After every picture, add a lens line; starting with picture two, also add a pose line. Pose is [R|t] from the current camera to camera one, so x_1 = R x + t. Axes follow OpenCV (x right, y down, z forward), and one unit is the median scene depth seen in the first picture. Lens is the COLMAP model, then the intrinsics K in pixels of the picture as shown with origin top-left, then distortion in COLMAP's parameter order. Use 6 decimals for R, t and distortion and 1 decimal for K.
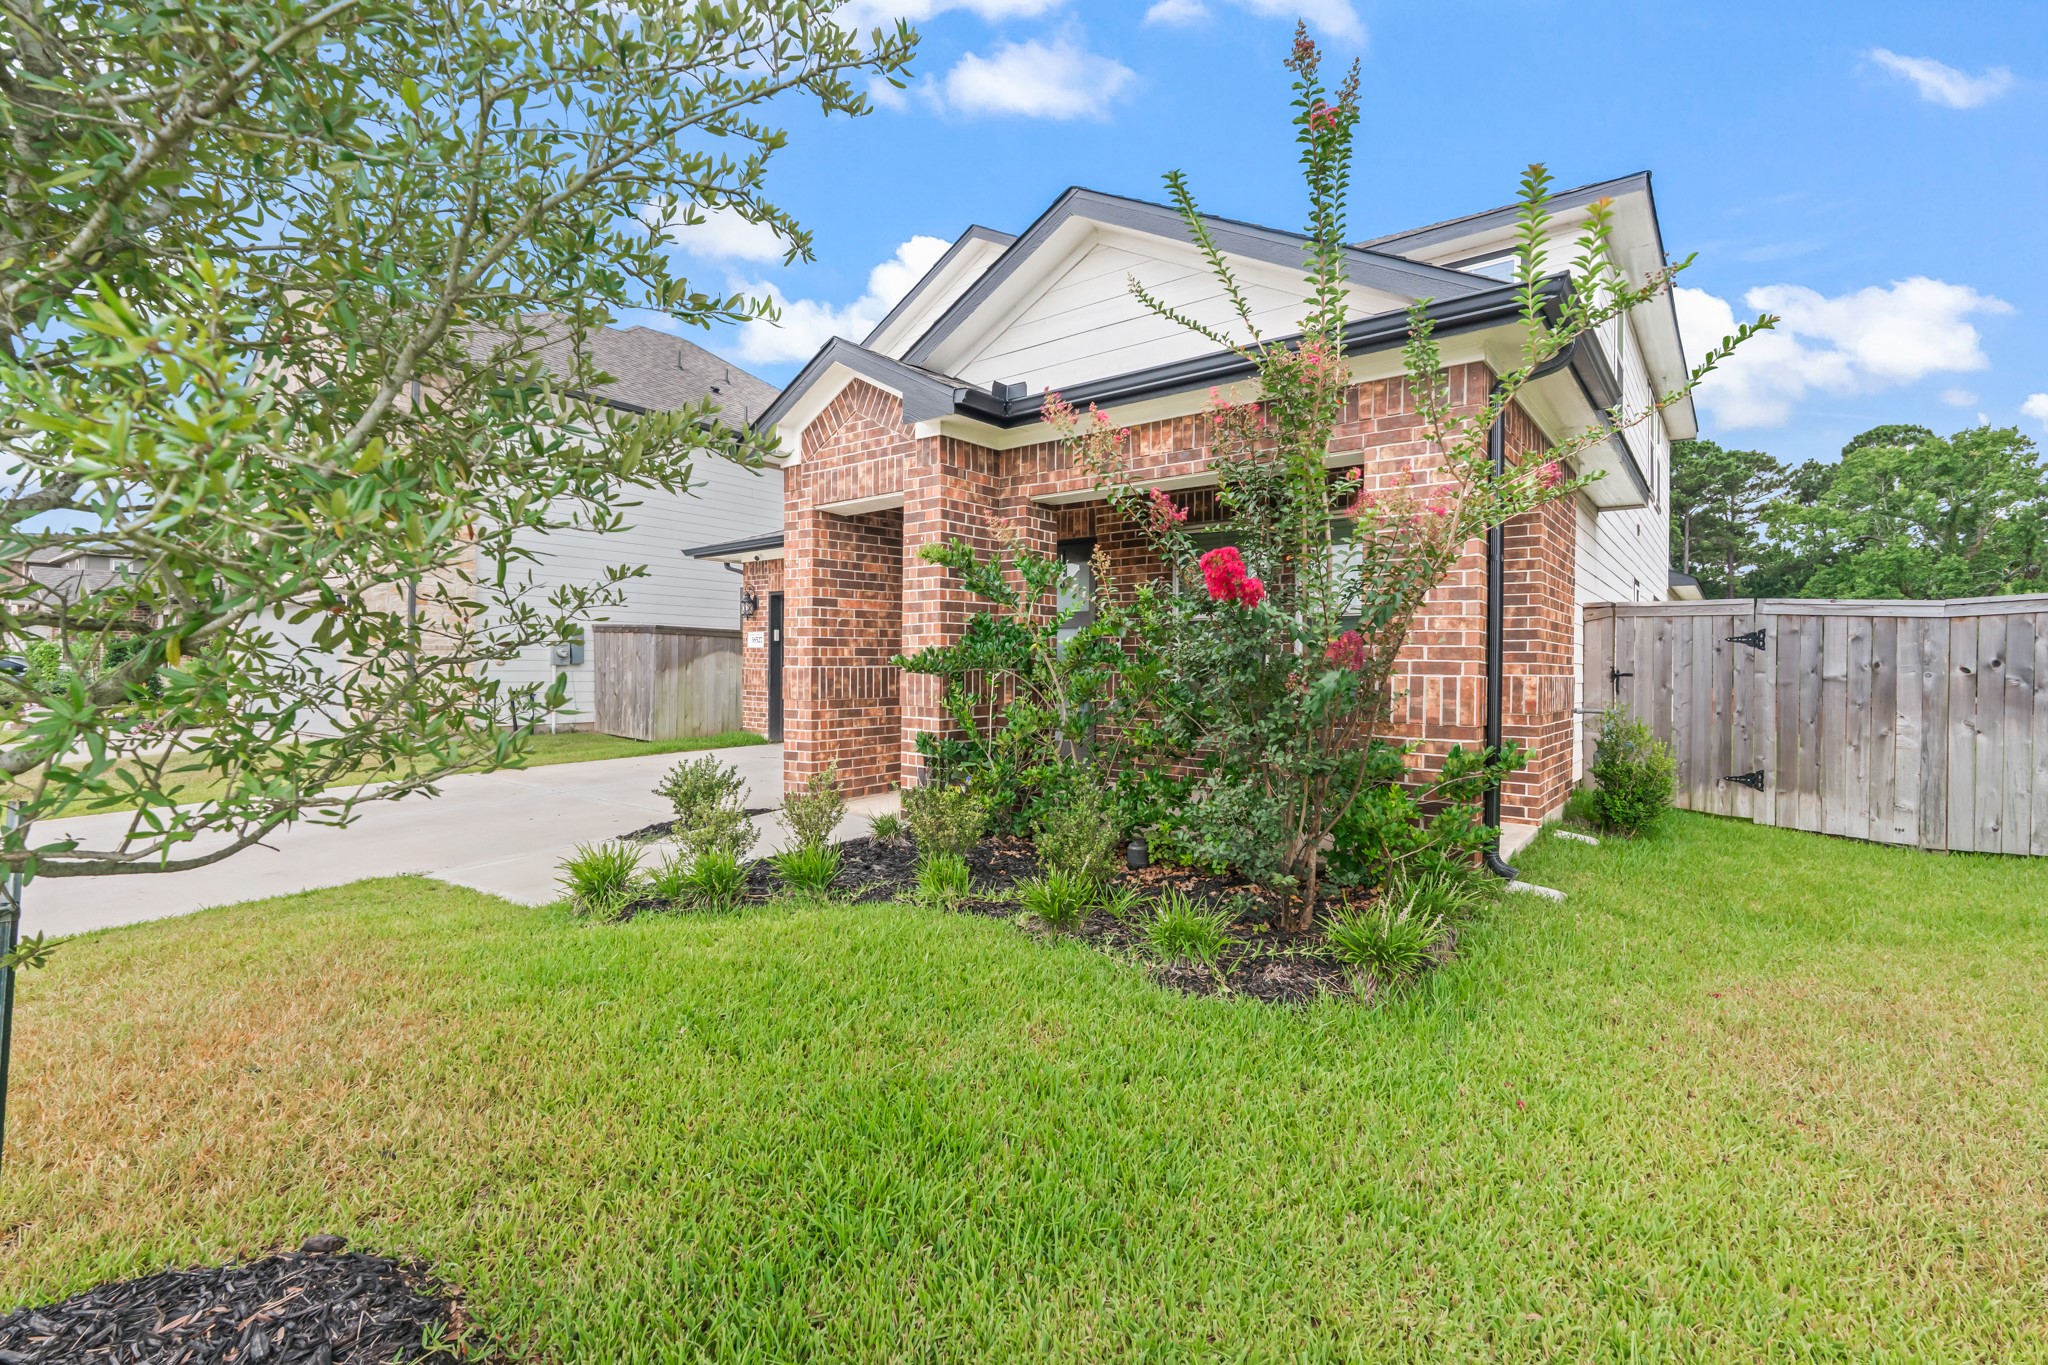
lens RADIAL K [[901.7, 0, 1027.7], [0, 901.7, 676.0], [0, 0, 1]] dist [-0.002935, -0.001452]
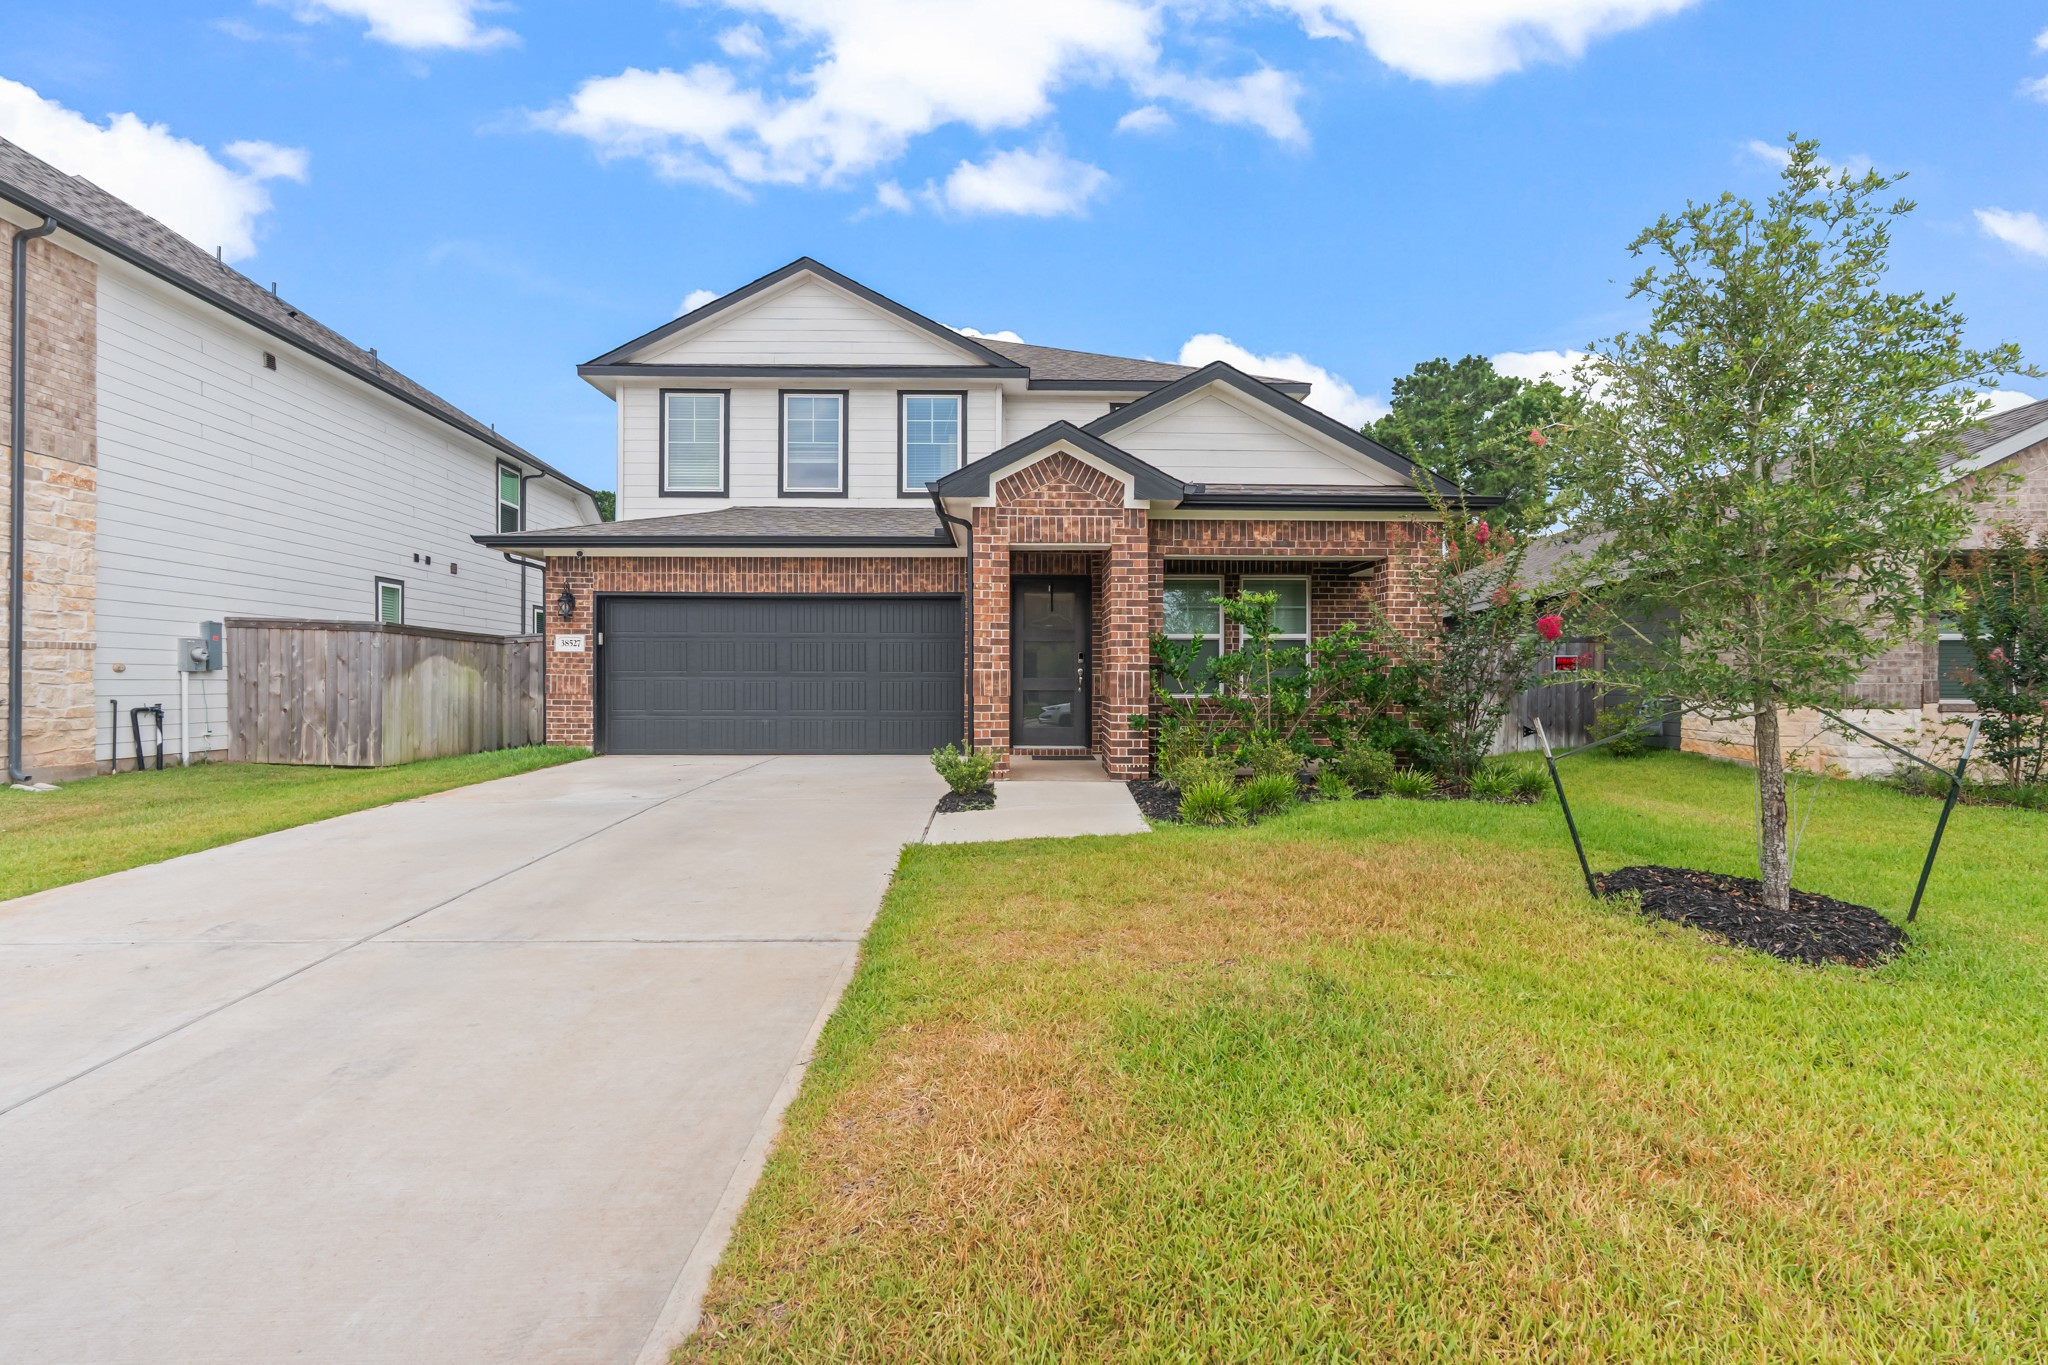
lens RADIAL K [[901.7, 0, 1025.5], [0, 901.7, 680.0], [0, 0, 1]] dist [-0.002935, -0.001452]
pose [[0.758058, -0.007100, 0.652148, -1.089571], [0.010671, 0.999942, -0.001518, 0.006248], [-0.652099, 0.008109, 0.758090, 0.032837]]
